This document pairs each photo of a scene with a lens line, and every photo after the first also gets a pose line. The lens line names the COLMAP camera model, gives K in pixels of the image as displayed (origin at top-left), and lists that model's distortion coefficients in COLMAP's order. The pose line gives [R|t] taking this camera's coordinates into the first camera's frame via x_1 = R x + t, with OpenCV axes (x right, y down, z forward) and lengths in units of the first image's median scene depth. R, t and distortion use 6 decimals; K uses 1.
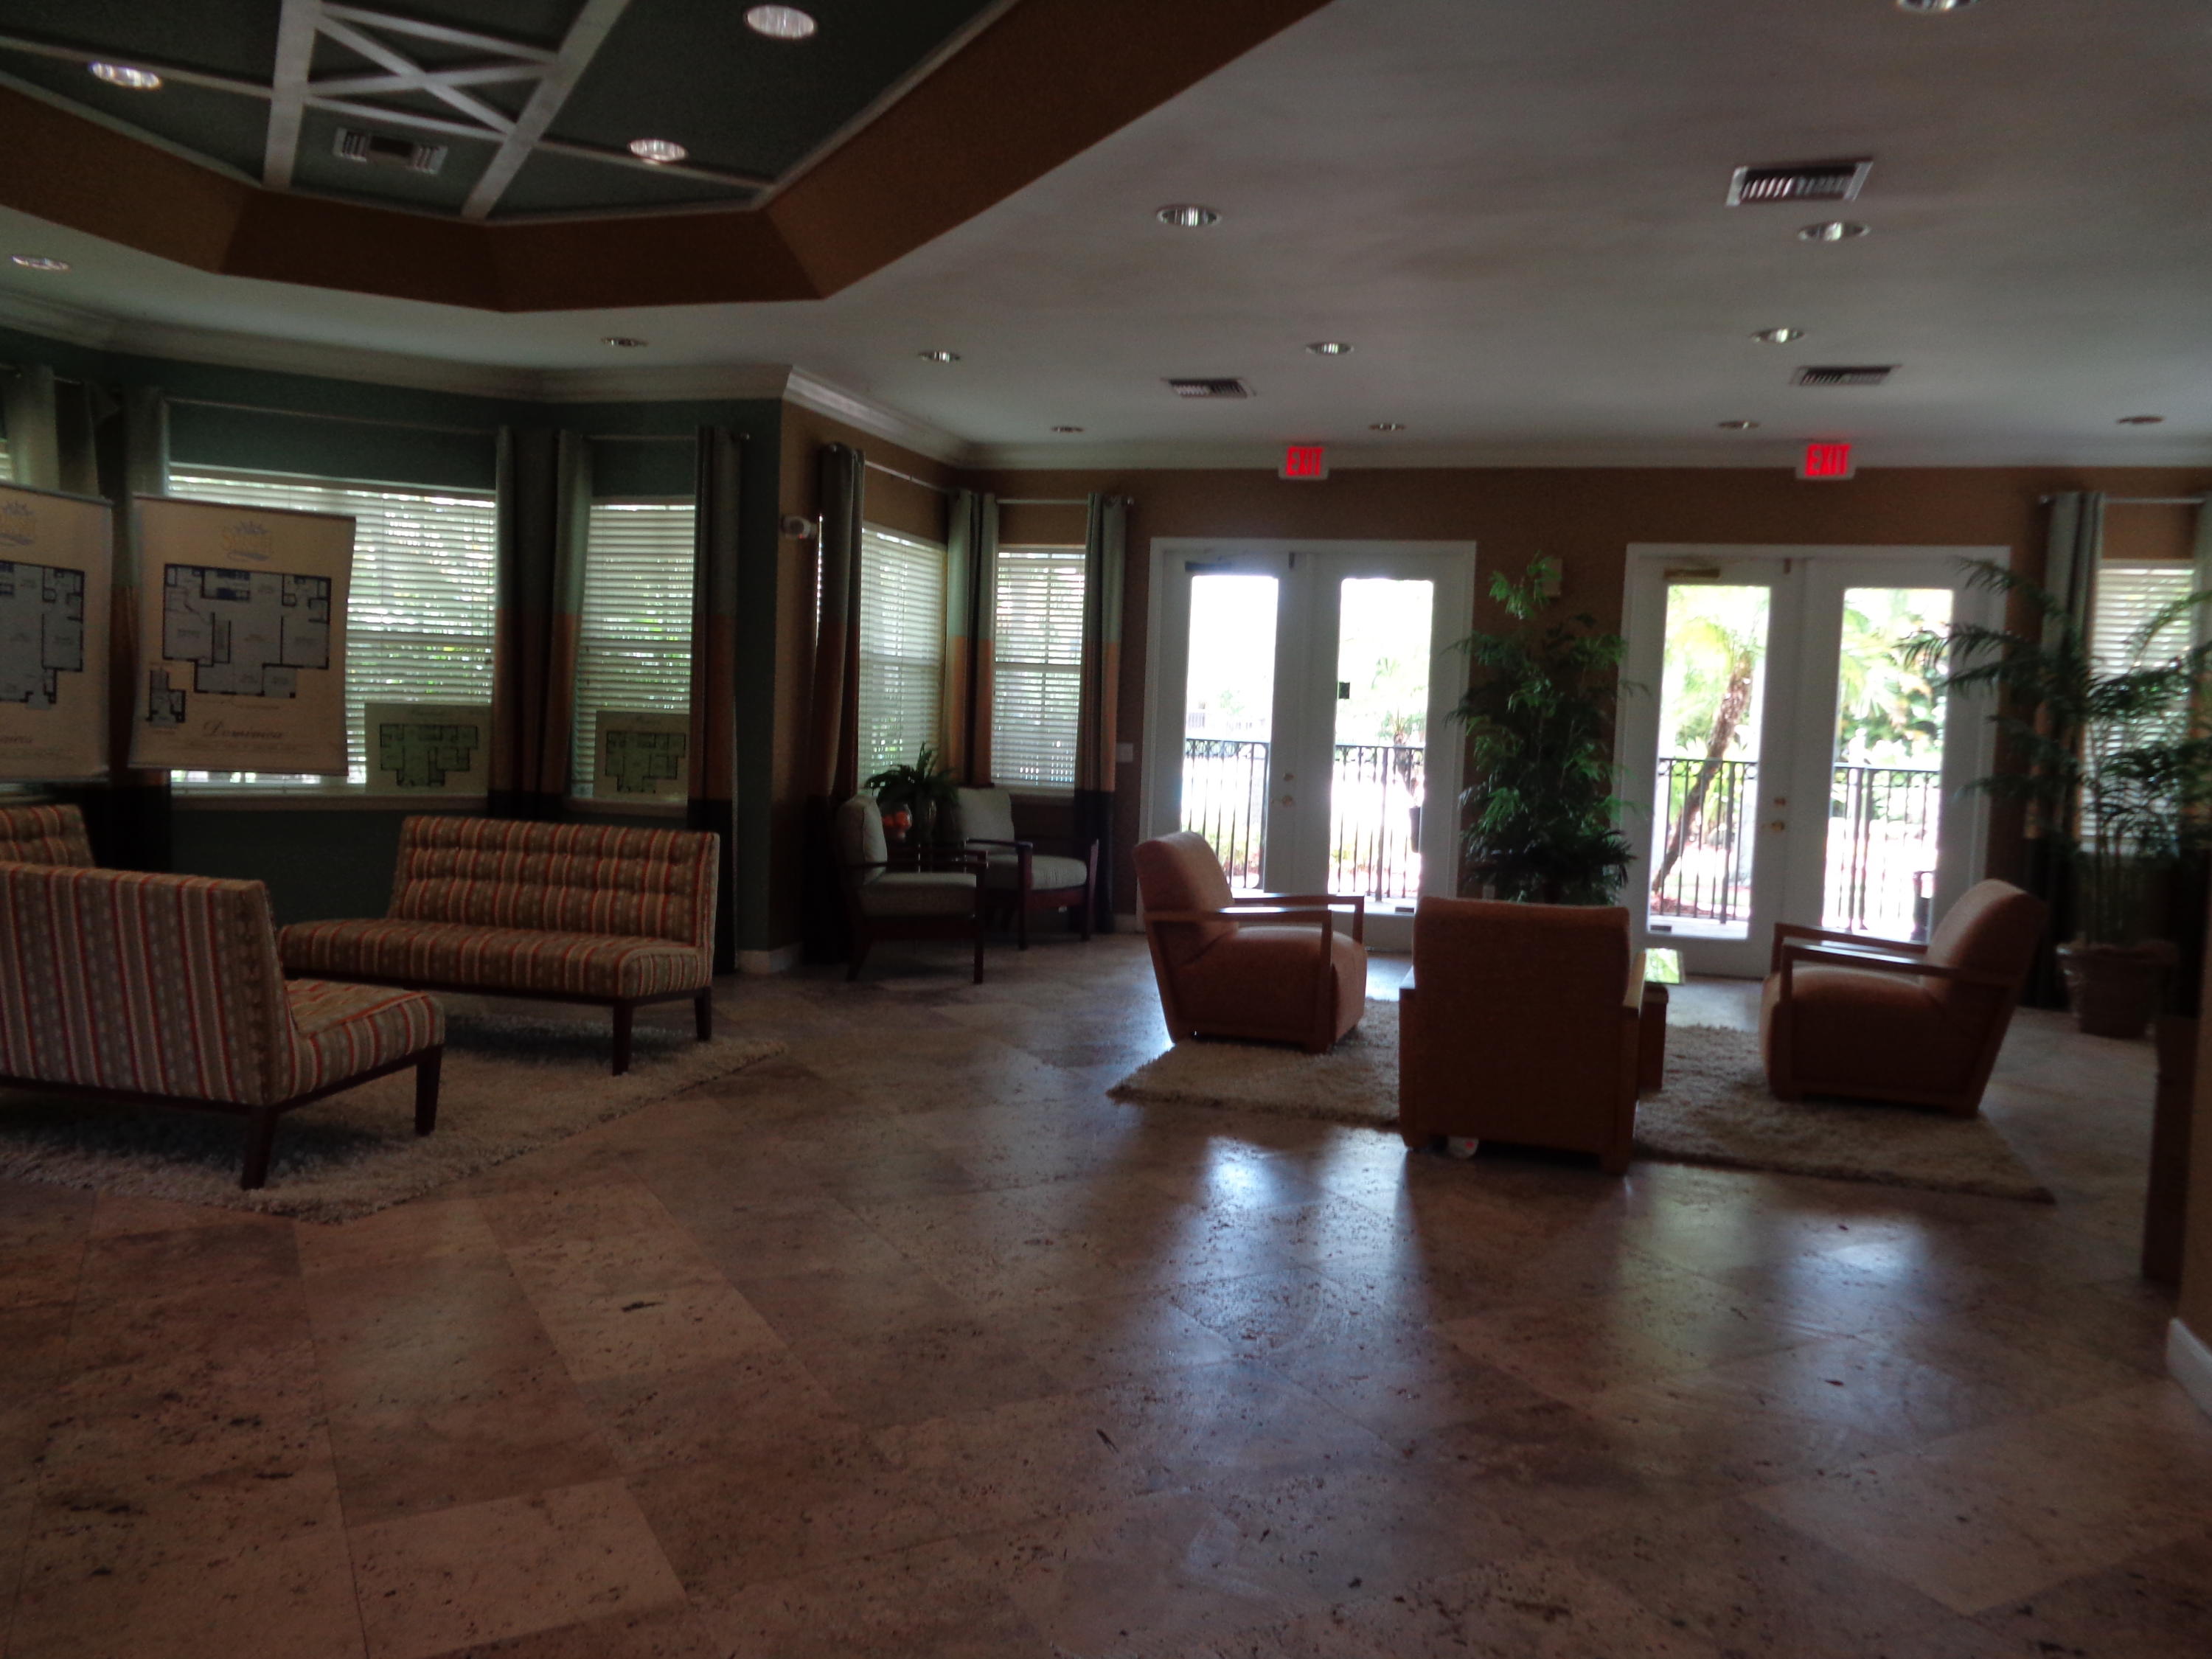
lens RADIAL K [[1655.9, 0, 1132.6], [0, 1655.9, 812.0], [0, 0, 1]] dist [0.002447, 0.004818]
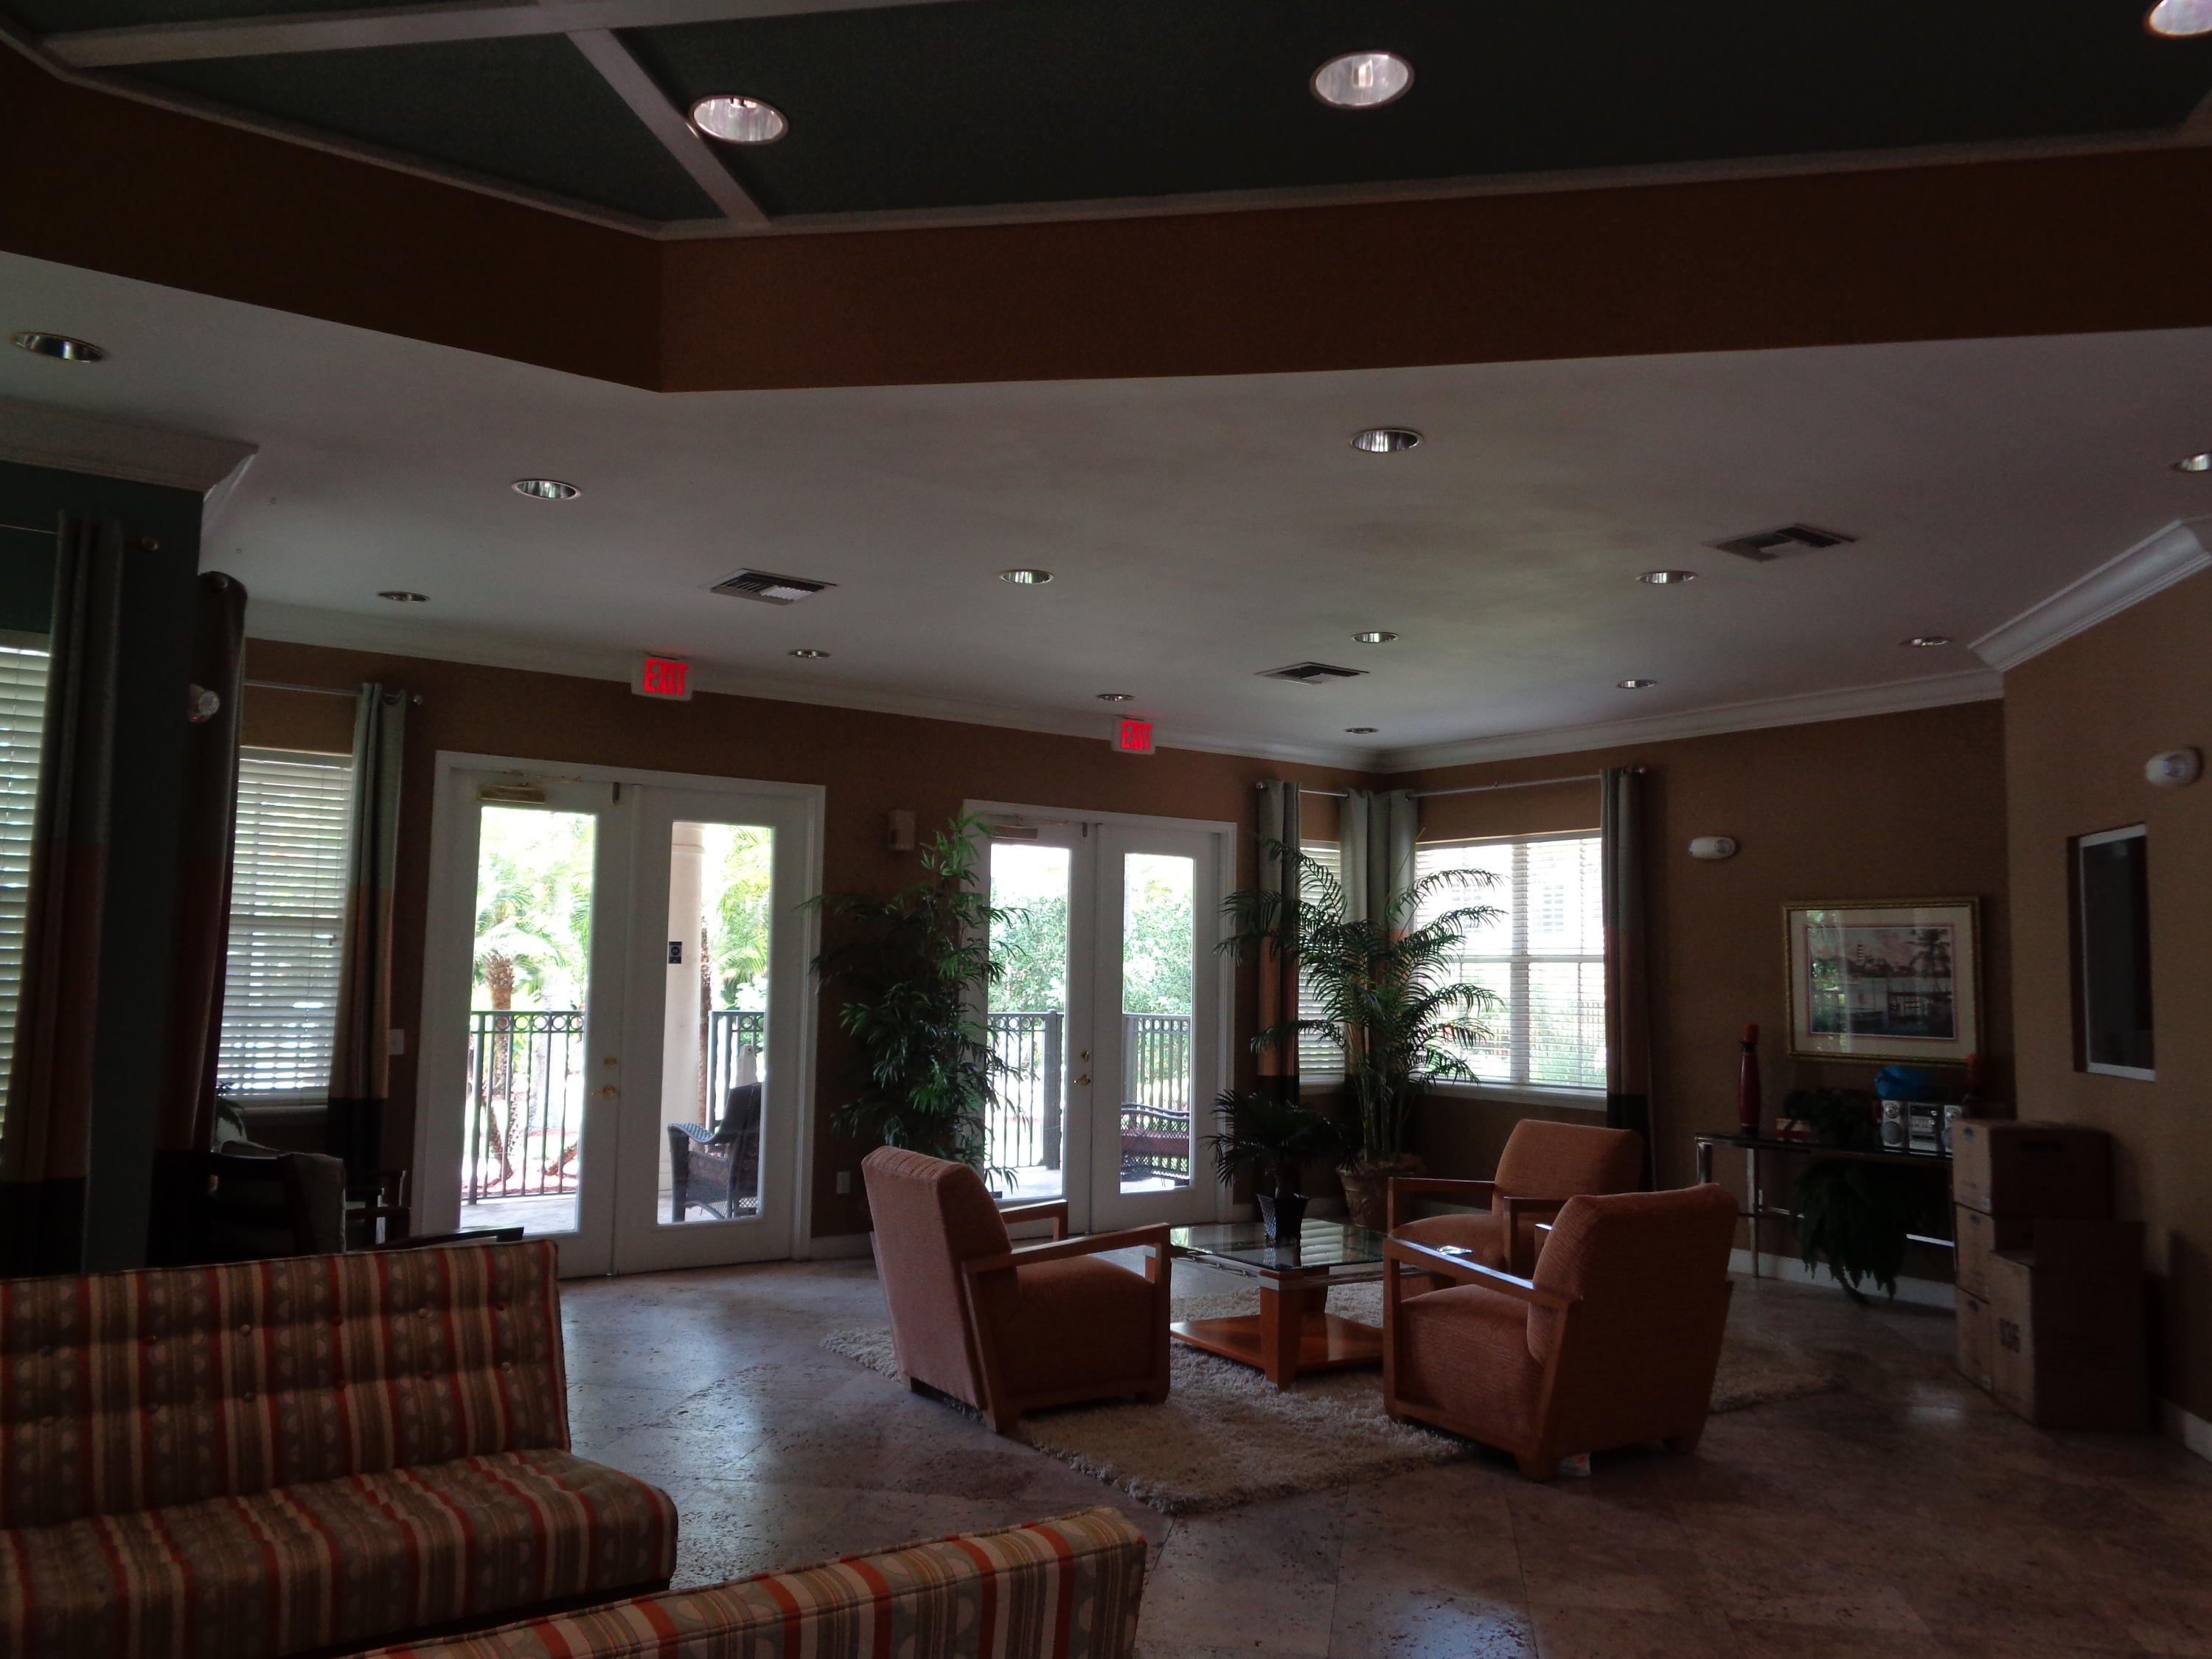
lens RADIAL K [[1655.9, 0, 1132.6], [0, 1655.9, 812.0], [0, 0, 1]] dist [0.002447, 0.004818]
pose [[0.636855, 0.051876, 0.769236, -0.401043], [0.052289, 0.992530, -0.110225, -0.043048], [-0.769208, 0.110420, 0.629386, 0.319310]]
